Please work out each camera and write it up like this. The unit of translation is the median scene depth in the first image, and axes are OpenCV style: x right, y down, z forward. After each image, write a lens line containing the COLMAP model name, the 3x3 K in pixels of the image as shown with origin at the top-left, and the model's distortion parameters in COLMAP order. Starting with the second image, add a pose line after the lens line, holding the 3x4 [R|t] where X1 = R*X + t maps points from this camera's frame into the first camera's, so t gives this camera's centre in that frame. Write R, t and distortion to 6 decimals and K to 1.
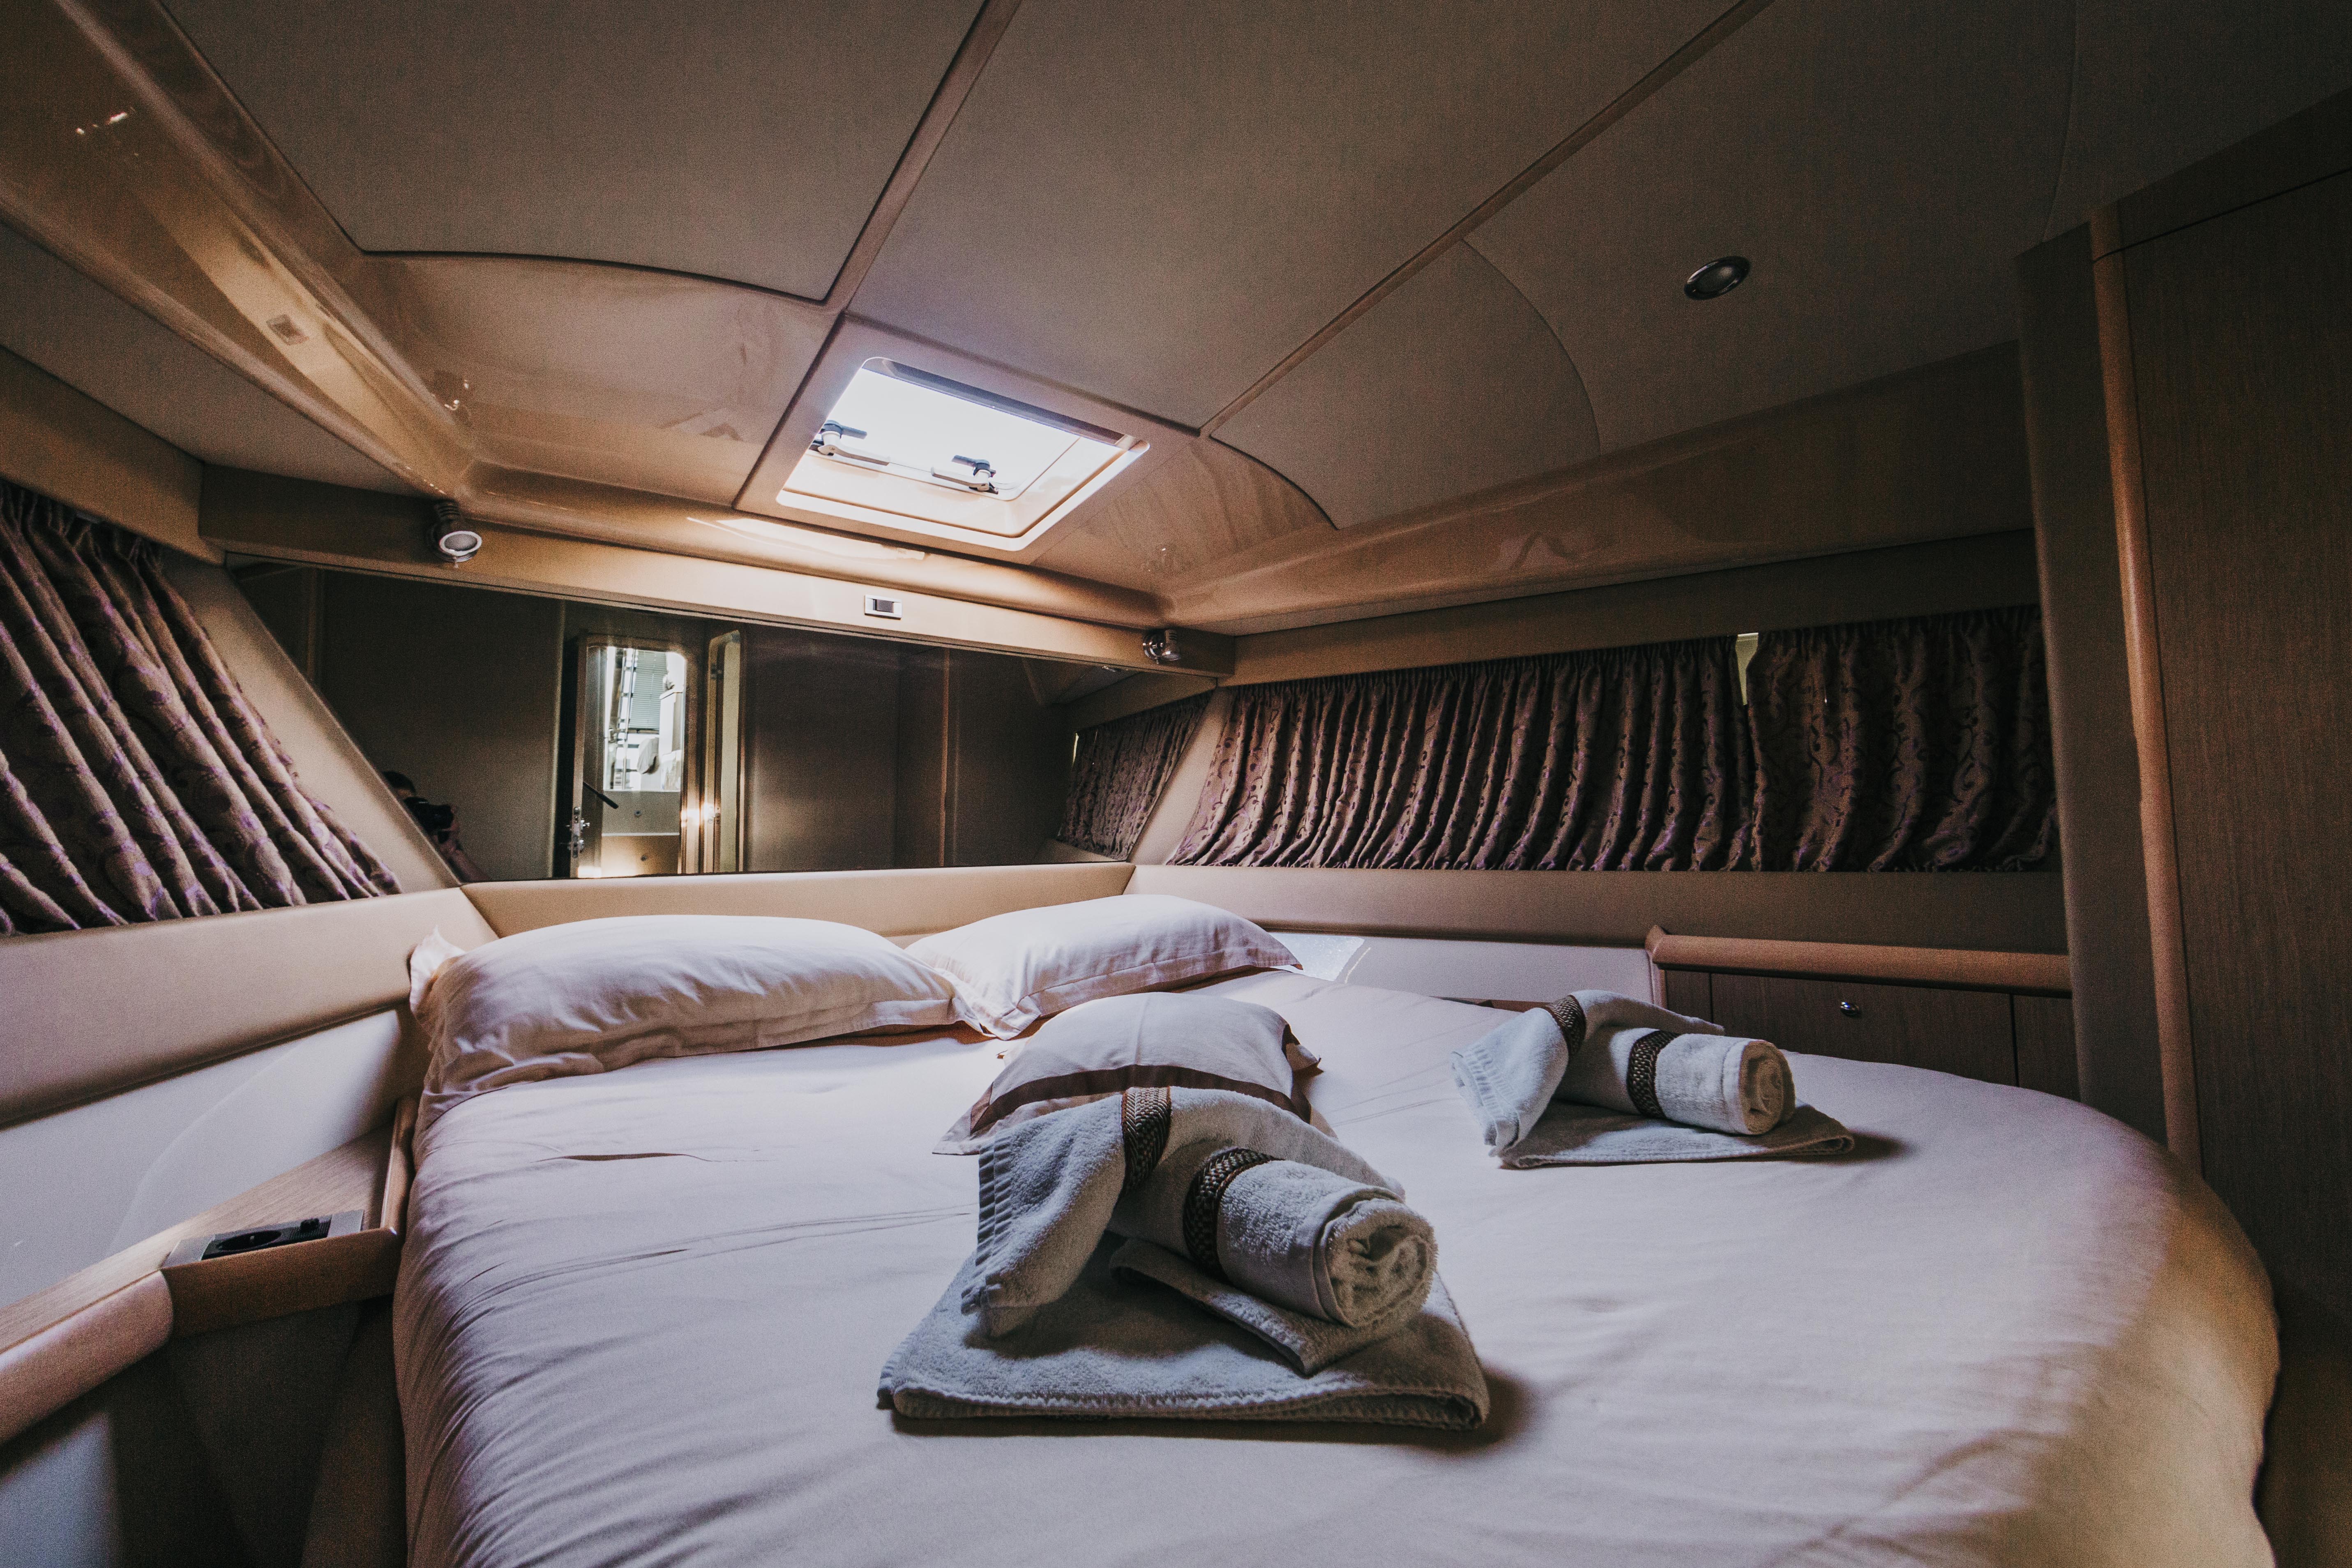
lens RADIAL K [[942.6, 0, 1290.6], [0, 942.6, 778.8], [0, 0, 1]] dist [-0.015374, 0.016110]
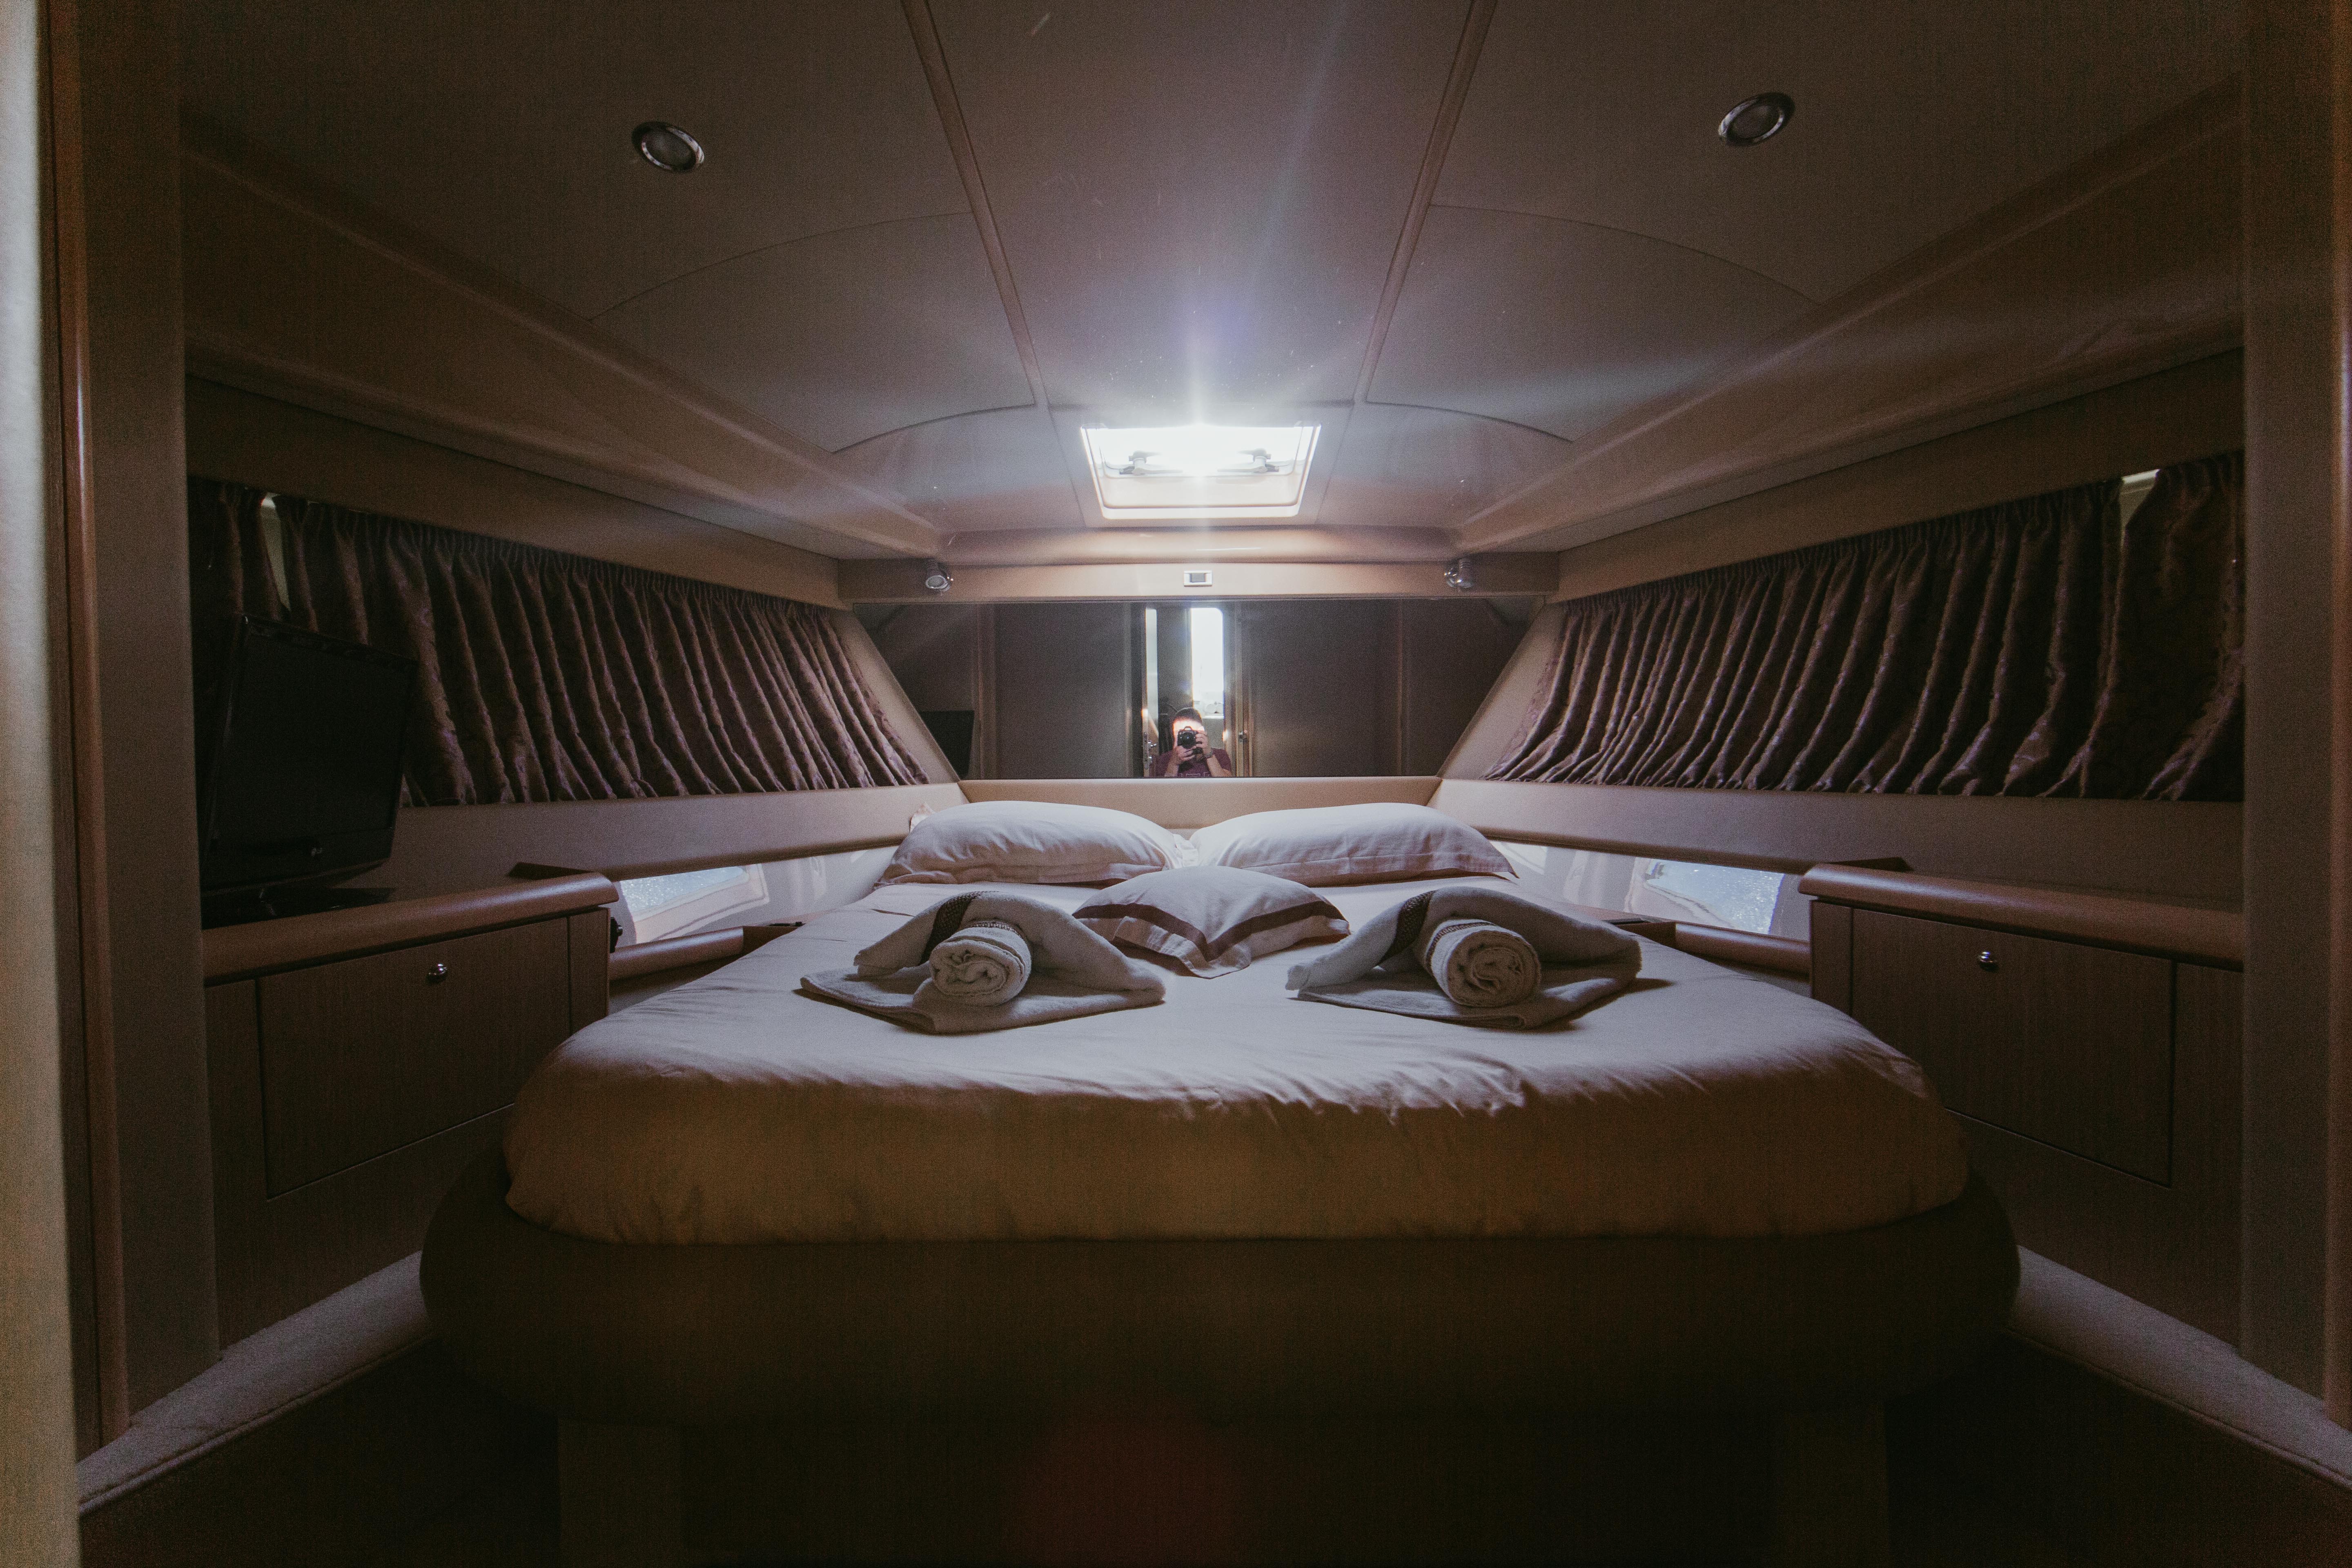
lens RADIAL K [[940.3, 0, 1185.5], [0, 940.3, 786.6], [0, 0, 1]] dist [-0.002448, -0.000709]
pose [[0.774002, 0.022268, -0.632792, 0.410940], [0.038338, 0.995900, 0.081939, -0.001830], [0.632022, -0.087681, 0.769974, -0.048754]]
